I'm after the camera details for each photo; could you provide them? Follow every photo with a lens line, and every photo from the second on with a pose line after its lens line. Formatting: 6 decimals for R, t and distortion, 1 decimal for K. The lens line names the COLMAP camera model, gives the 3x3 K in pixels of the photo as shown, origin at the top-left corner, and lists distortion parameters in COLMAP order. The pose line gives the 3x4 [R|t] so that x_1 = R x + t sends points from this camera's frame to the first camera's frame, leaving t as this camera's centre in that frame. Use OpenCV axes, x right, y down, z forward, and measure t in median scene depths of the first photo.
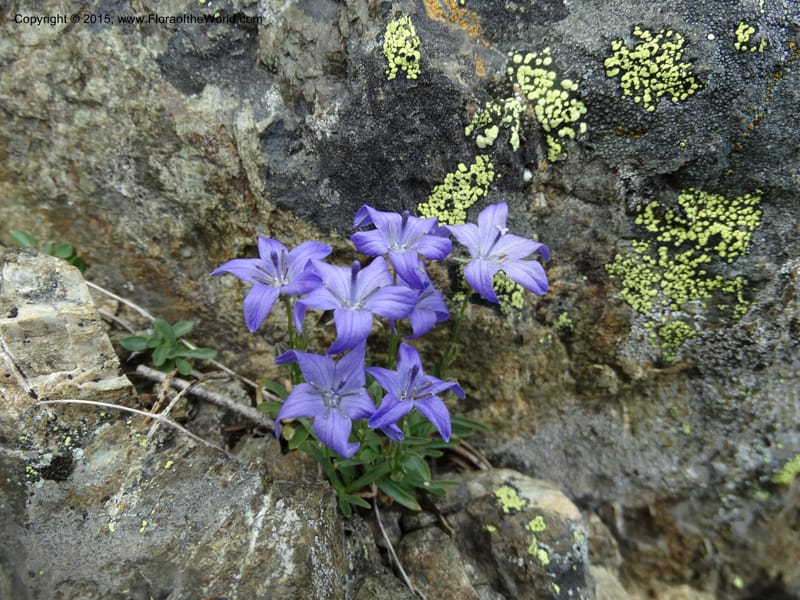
lens RADIAL K [[563.1, 0, 400.0], [0, 563.1, 300.0], [0, 0, 1]] dist [0.003986, -0.003319]
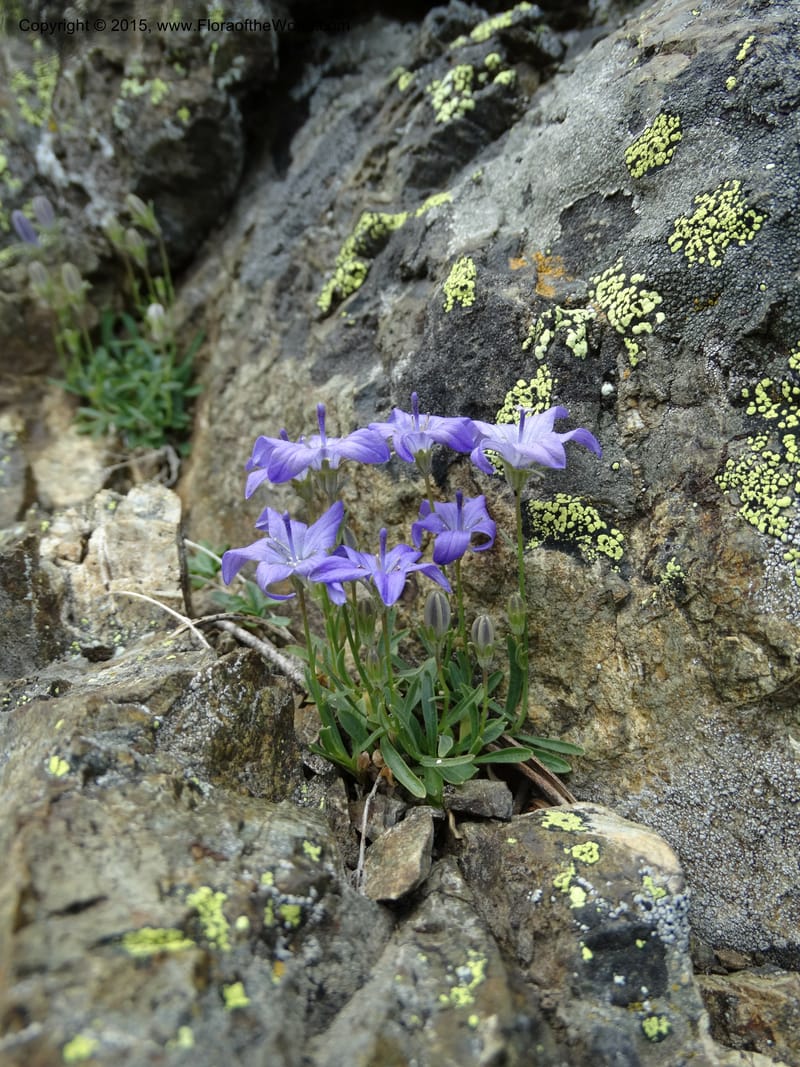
lens RADIAL K [[751.1, 0, 400.0], [0, 751.1, 533.5], [0, 0, 1]] dist [0.003986, -0.003319]
pose [[0.829448, -0.066849, -0.554569, 0.585904], [-0.213416, 0.879567, -0.425224, 0.513181], [0.516206, 0.471055, 0.715289, 0.158222]]
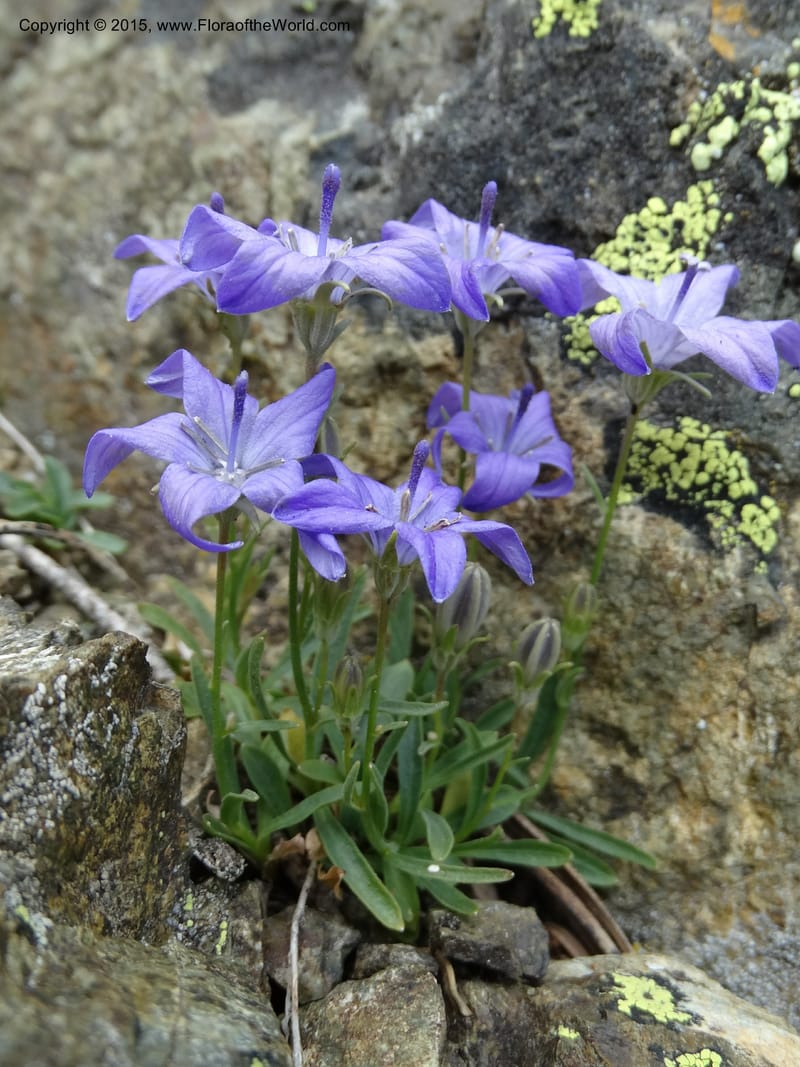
lens RADIAL K [[1125.5, 0, 409.2], [0, 1125.5, 534.8], [0, 0, 1]] dist [0.010526, -0.031104]
pose [[0.928497, 0.145262, -0.341749, 0.283380], [-0.271809, 0.892906, -0.358941, 0.426897], [0.253009, 0.426166, 0.868544, 0.209404]]
